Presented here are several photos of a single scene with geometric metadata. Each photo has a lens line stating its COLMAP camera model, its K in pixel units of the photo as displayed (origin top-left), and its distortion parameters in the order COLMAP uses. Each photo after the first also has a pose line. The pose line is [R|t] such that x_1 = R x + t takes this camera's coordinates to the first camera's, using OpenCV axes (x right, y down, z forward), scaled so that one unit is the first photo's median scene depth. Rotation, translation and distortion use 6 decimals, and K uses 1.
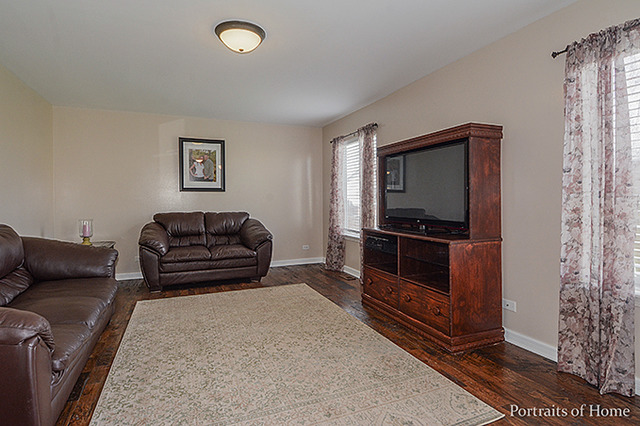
lens RADIAL K [[336.0, 0, 319.7], [0, 336.0, 204.0], [0, 0, 1]] dist [0.045775, -0.049601]
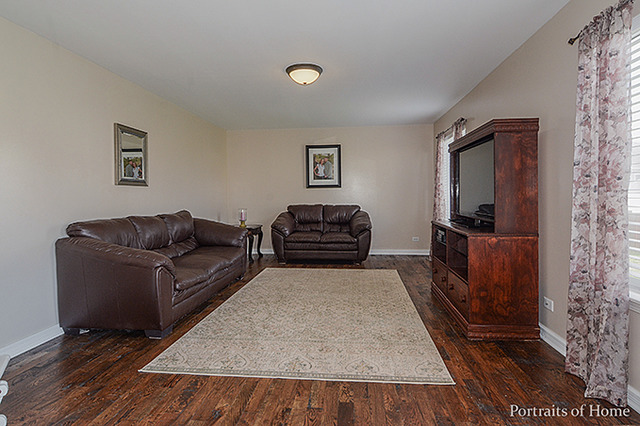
lens RADIAL K [[329.4, 0, 321.6], [0, 329.4, 202.6], [0, 0, 1]] dist [0.040467, -0.049060]
pose [[0.882960, 0.007330, -0.469391, 0.436552], [-0.000347, 0.999888, 0.014961, -0.002294], [0.469449, -0.013047, 0.882863, -0.126436]]
